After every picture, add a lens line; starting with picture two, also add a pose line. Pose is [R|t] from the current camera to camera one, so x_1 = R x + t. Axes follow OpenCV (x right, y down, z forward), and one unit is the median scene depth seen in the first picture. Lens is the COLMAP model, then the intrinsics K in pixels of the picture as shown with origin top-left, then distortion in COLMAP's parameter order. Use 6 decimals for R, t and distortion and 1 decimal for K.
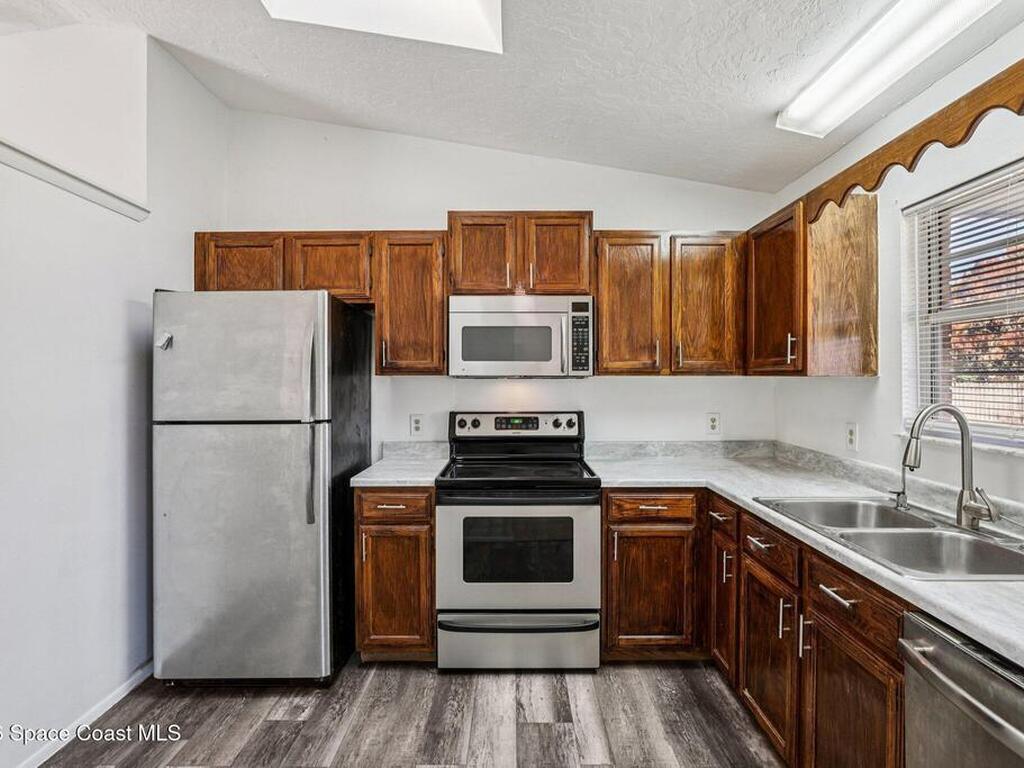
lens RADIAL K [[526.8, 0, 512.3], [0, 526.8, 377.5], [0, 0, 1]] dist [-0.035617, 0.013156]
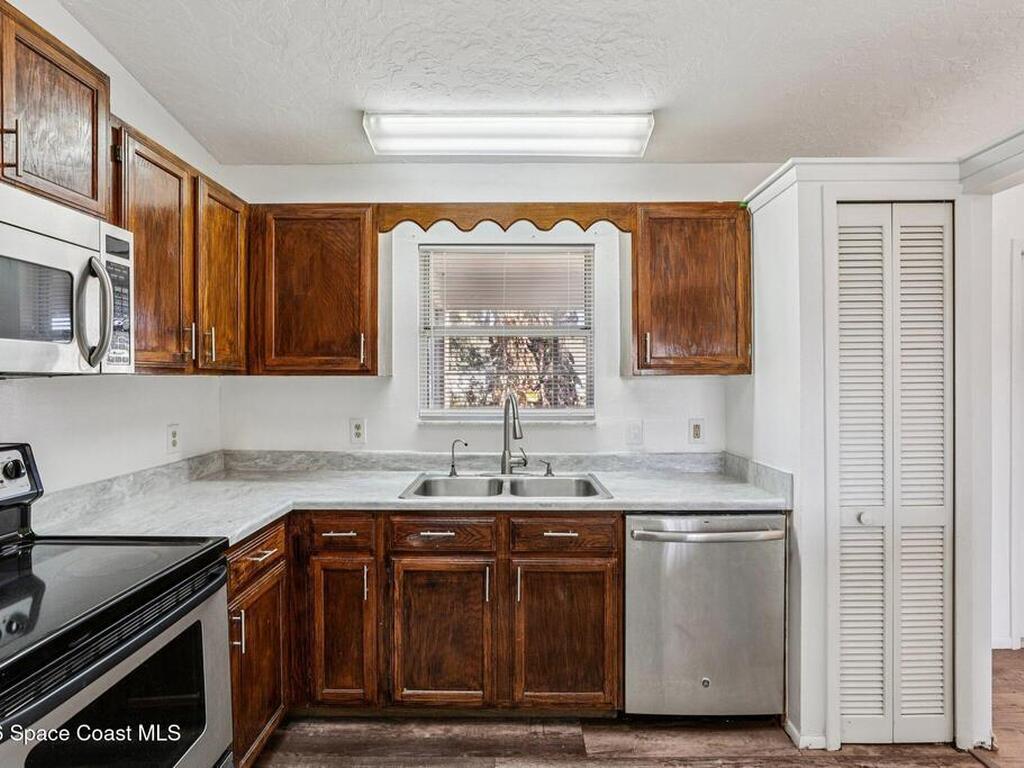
lens RADIAL K [[526.8, 0, 512.3], [0, 526.8, 377.5], [0, 0, 1]] dist [-0.035617, 0.013156]
pose [[0.001020, -0.001549, 0.999998, -0.451449], [-0.001475, 0.999998, 0.001551, -0.000753], [-0.999998, -0.001477, 0.001018, 0.652204]]
